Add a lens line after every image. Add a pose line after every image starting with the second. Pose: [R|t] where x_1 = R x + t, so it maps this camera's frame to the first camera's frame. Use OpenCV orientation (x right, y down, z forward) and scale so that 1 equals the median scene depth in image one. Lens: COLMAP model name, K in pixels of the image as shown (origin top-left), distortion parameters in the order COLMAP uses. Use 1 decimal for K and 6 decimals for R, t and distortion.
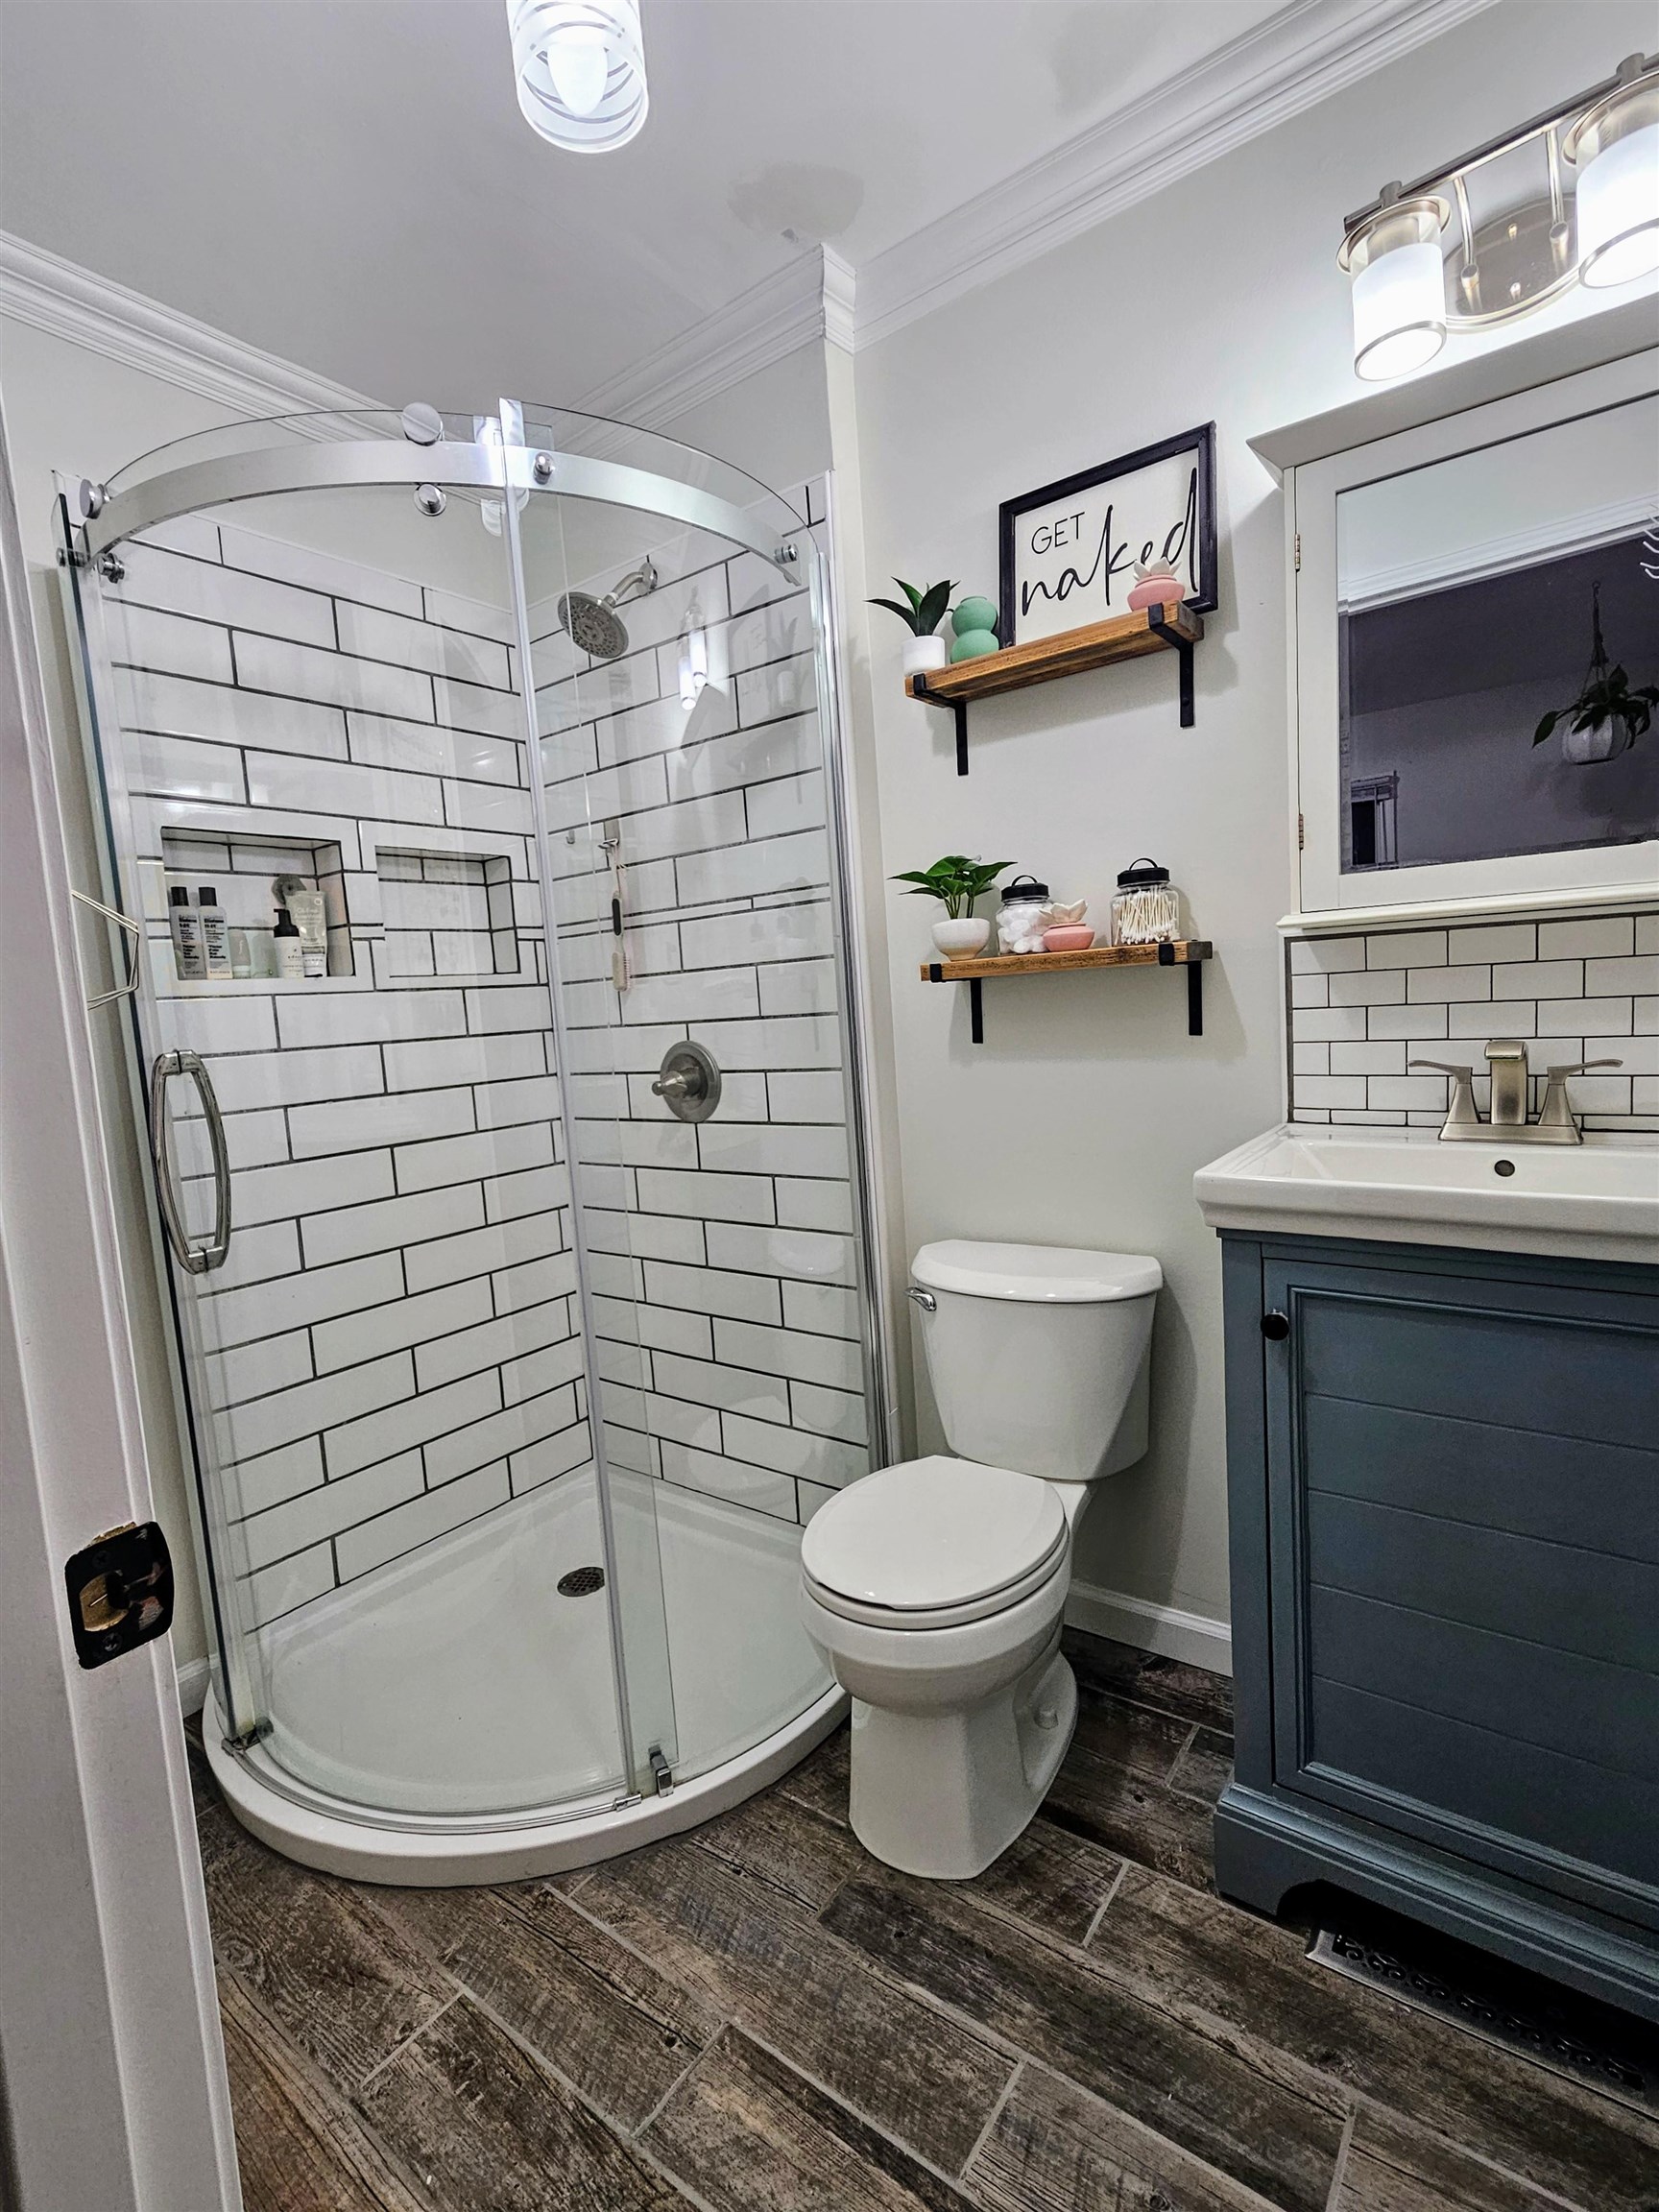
lens RADIAL K [[1031.8, 0, 823.7], [0, 1031.8, 1108.6], [0, 0, 1]] dist [-0.003224, 0.006673]
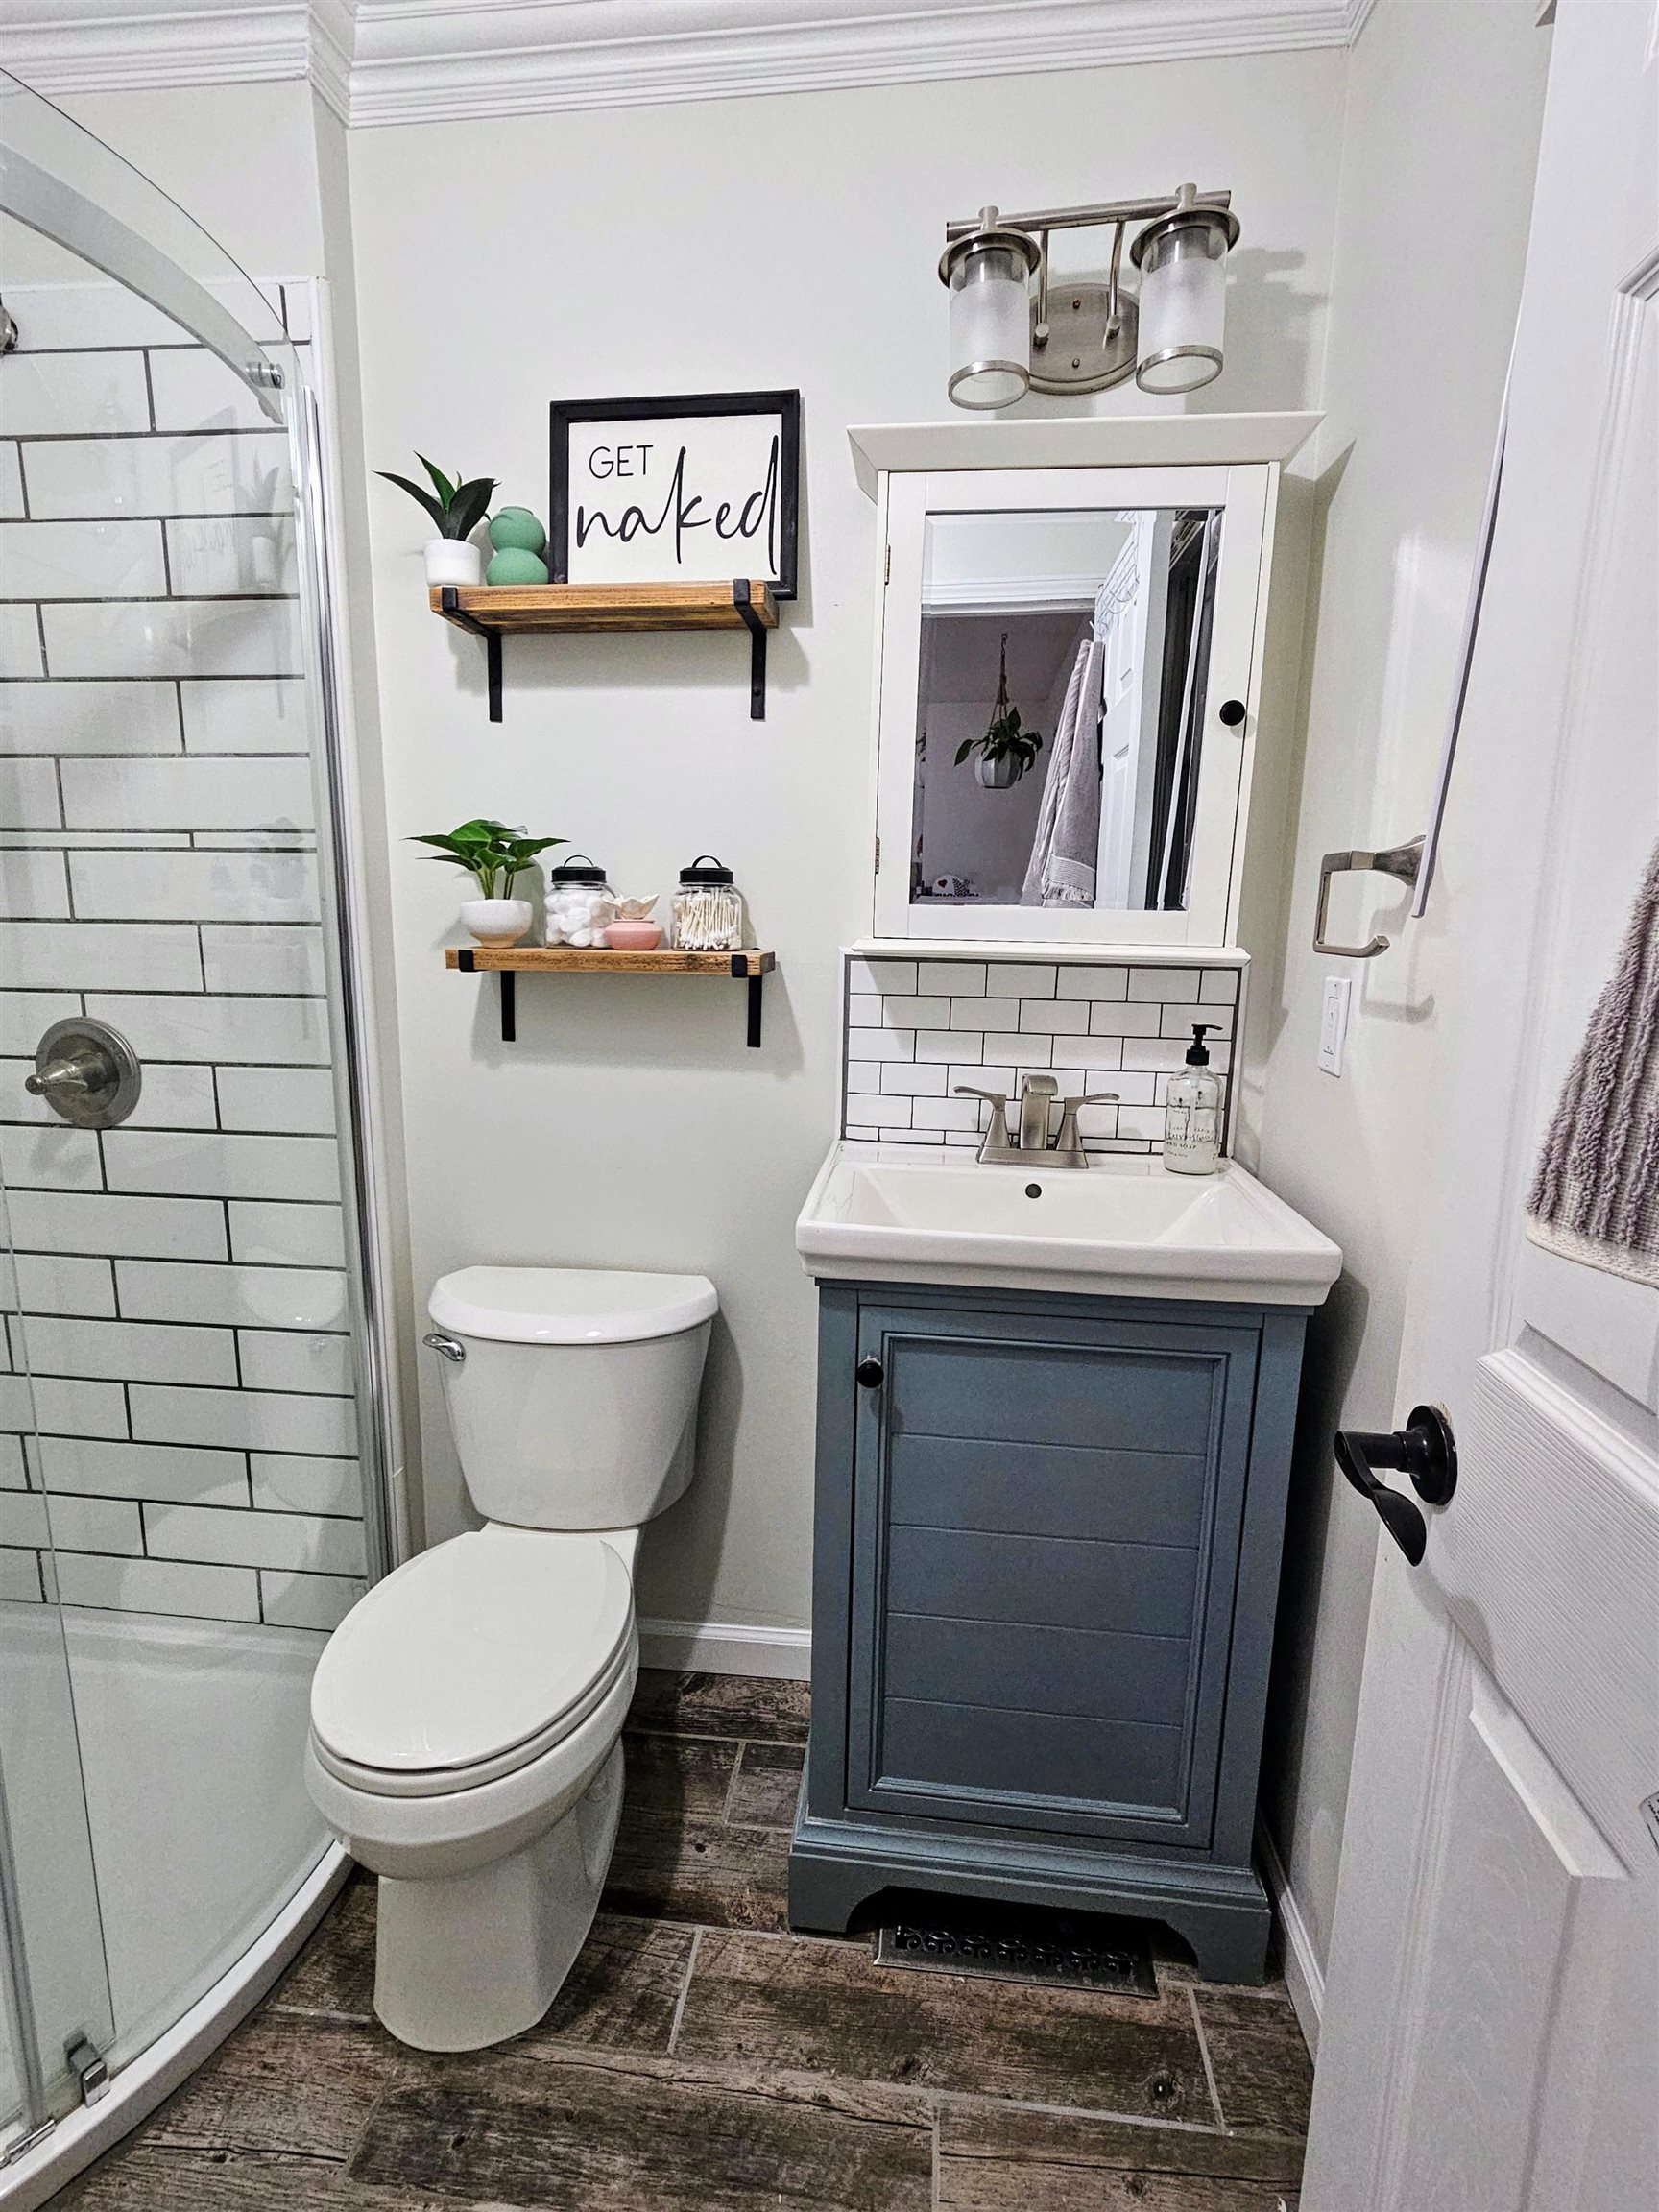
lens RADIAL K [[1031.8, 0, 823.7], [0, 1031.8, 1108.6], [0, 0, 1]] dist [-0.003224, 0.006673]
pose [[0.859627, -0.010430, 0.510816, -0.076682], [-0.021035, 0.998221, 0.055781, -0.072420], [-0.510490, -0.058696, 0.857878, 0.149733]]
